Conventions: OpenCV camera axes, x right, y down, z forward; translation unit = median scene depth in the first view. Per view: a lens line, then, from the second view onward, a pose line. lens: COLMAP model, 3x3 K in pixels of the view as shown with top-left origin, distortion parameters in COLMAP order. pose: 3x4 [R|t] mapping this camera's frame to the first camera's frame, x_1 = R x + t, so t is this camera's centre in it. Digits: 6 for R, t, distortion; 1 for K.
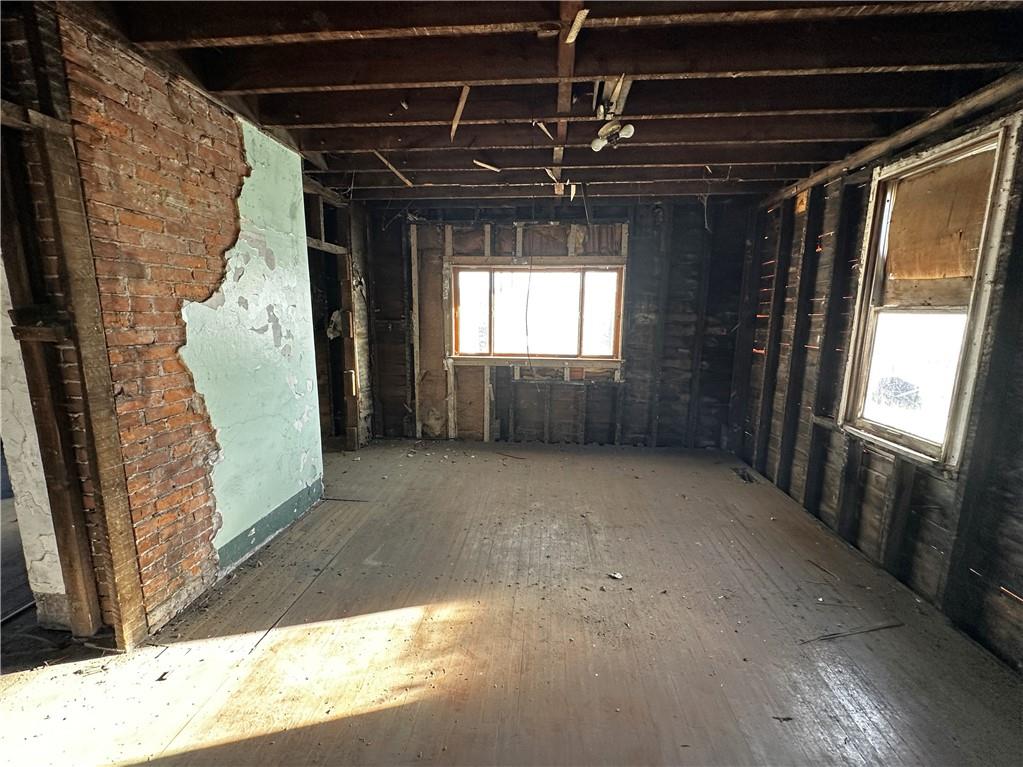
lens RADIAL K [[426.4, 0, 507.4], [0, 426.4, 383.3], [0, 0, 1]] dist [0.001421, -0.000579]
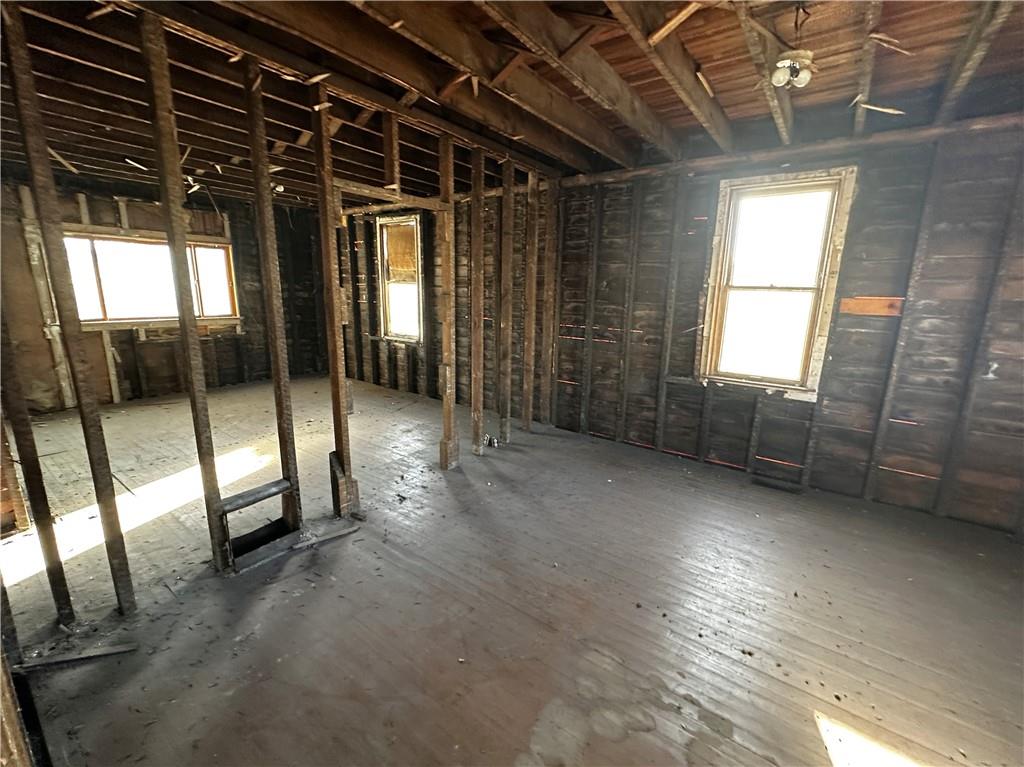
lens RADIAL K [[426.8, 0, 512.3], [0, 426.8, 382.7], [0, 0, 1]] dist [0.001421, -0.000579]
pose [[0.514146, -0.186146, 0.837259, -0.608267], [0.125473, 0.981987, 0.141273, 0.087413], [-0.848475, 0.032418, 0.528241, -0.567317]]
